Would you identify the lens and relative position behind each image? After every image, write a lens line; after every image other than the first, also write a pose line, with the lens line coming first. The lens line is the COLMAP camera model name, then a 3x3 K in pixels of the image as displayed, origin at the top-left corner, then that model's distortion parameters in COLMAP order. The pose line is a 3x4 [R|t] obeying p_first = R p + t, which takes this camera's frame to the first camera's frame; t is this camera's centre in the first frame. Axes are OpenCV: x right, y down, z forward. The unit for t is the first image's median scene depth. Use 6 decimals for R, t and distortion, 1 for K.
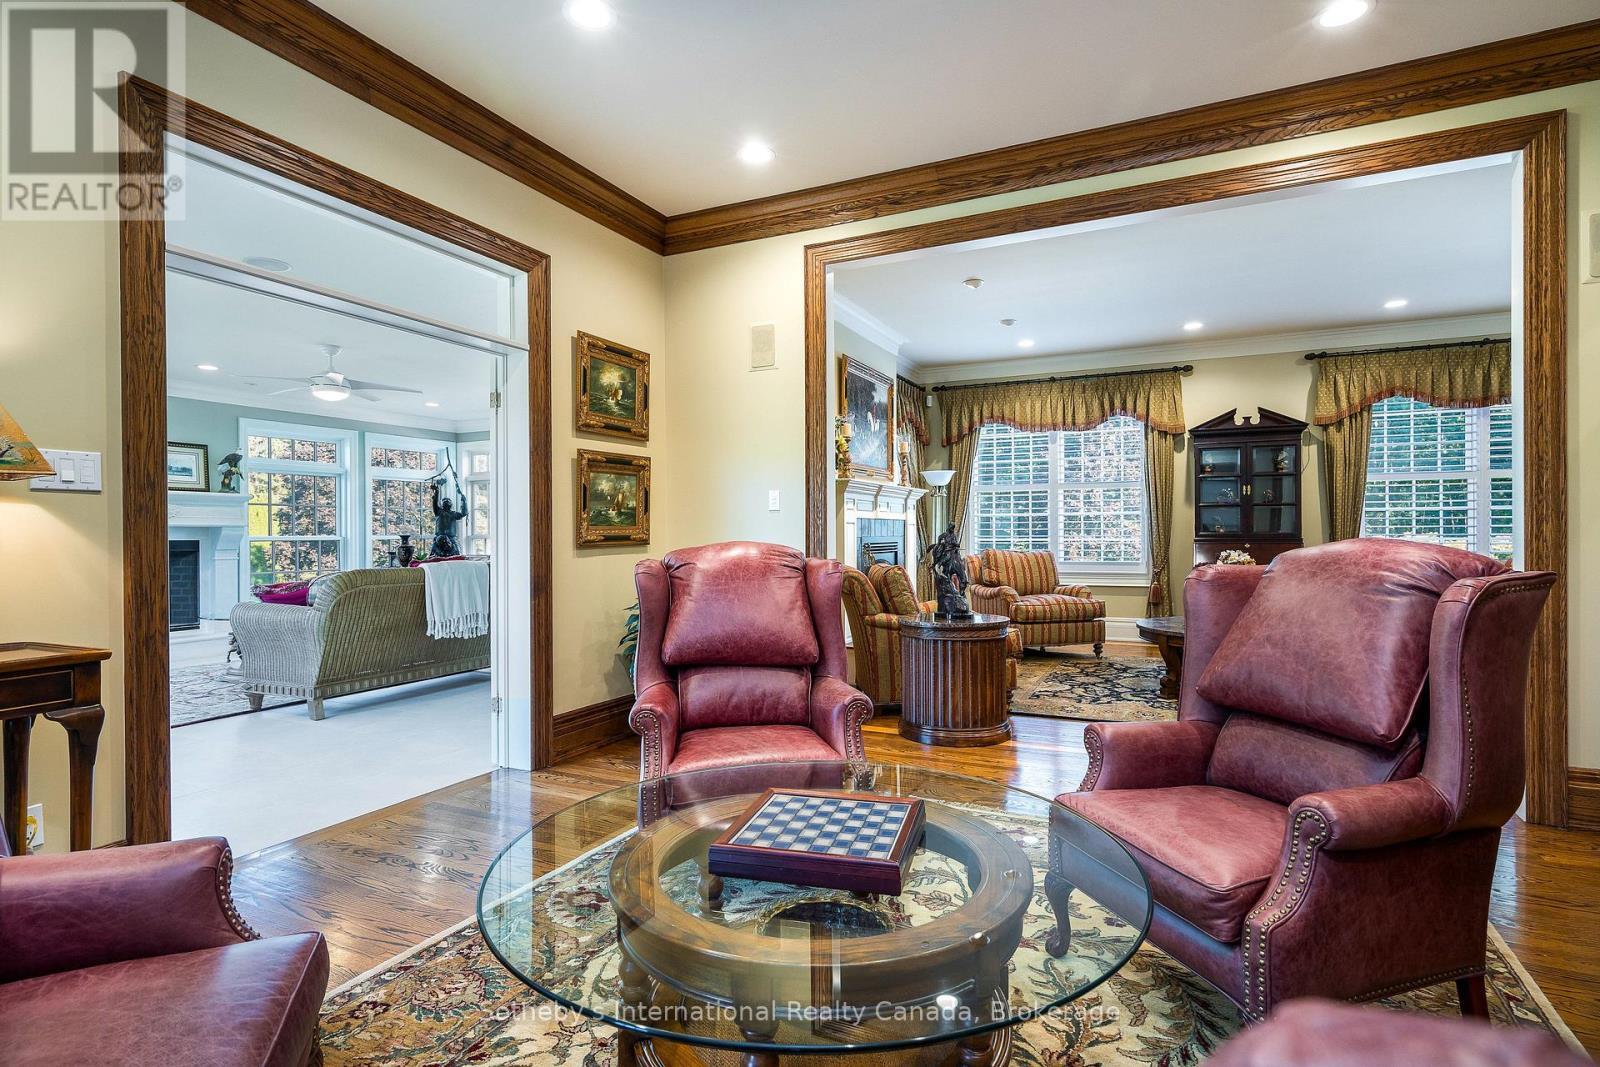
lens RADIAL K [[786.3, 0, 804.4], [0, 786.3, 520.4], [0, 0, 1]] dist [0.013416, 0.000130]
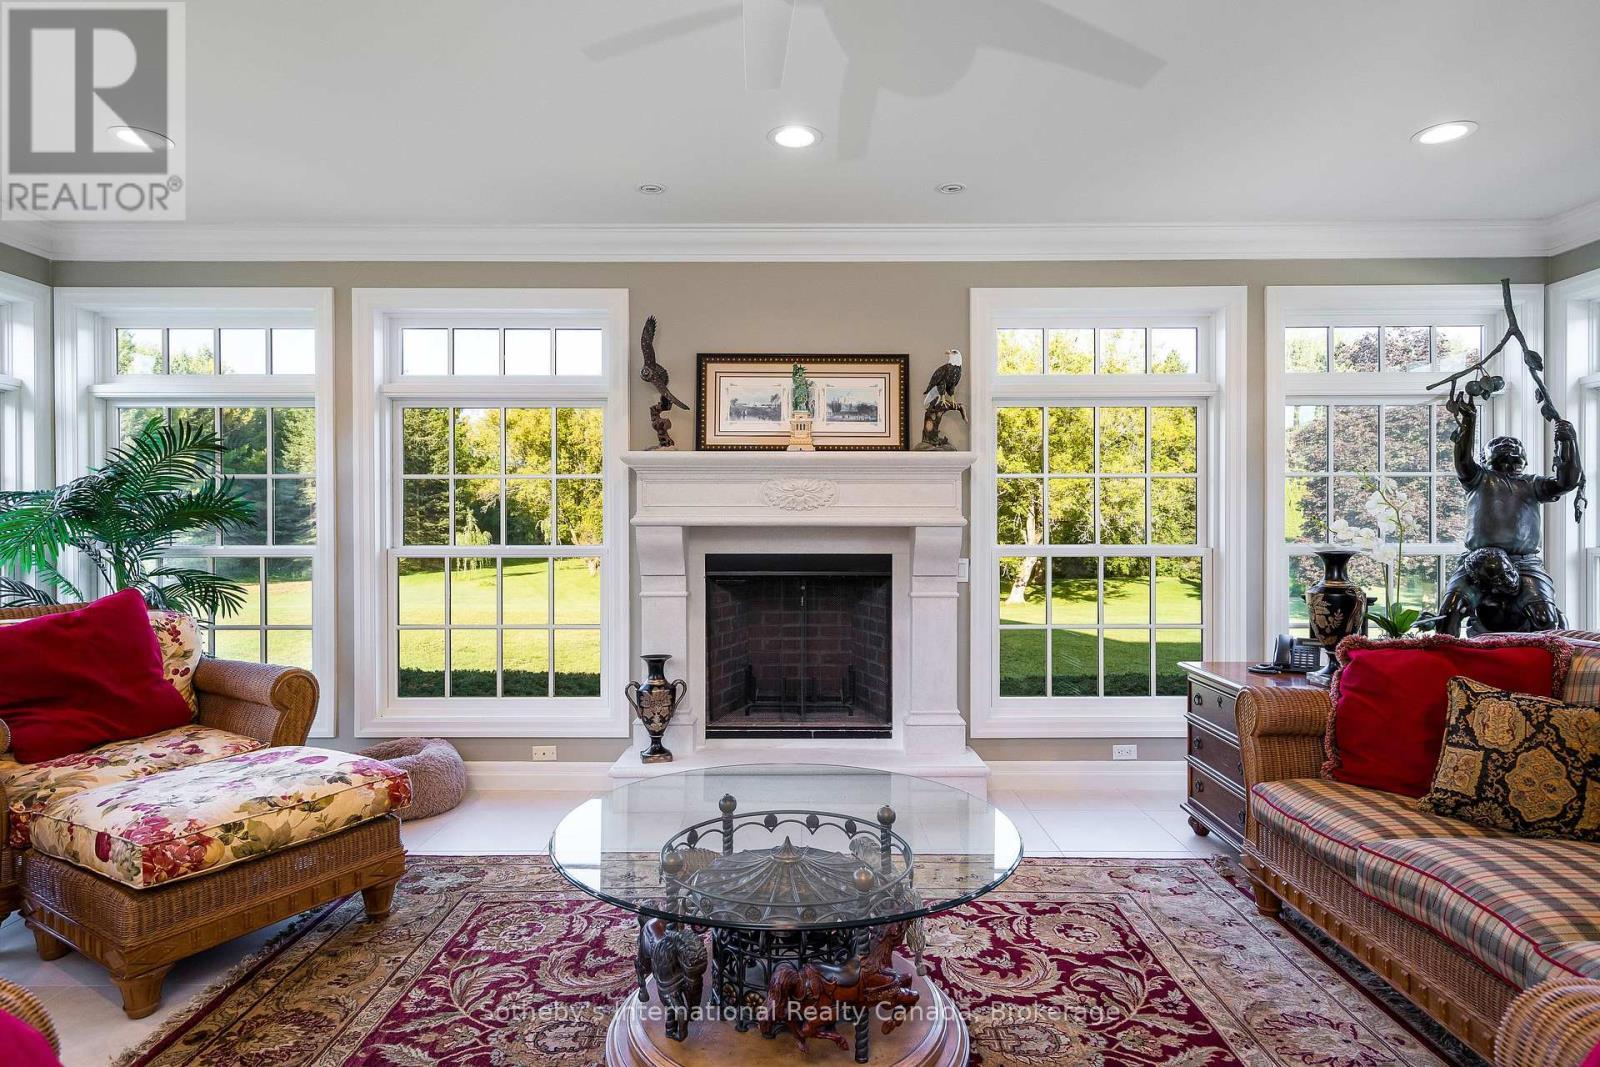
lens RADIAL K [[811.9, 0, 802.5], [0, 811.9, 539.7], [0, 0, 1]] dist [0.000424, -0.000441]
pose [[0.430096, 0.004152, -0.902774, -0.301218], [0.011439, 0.999884, 0.010049, 0.009270], [0.902711, -0.014649, 0.429999, 0.649536]]
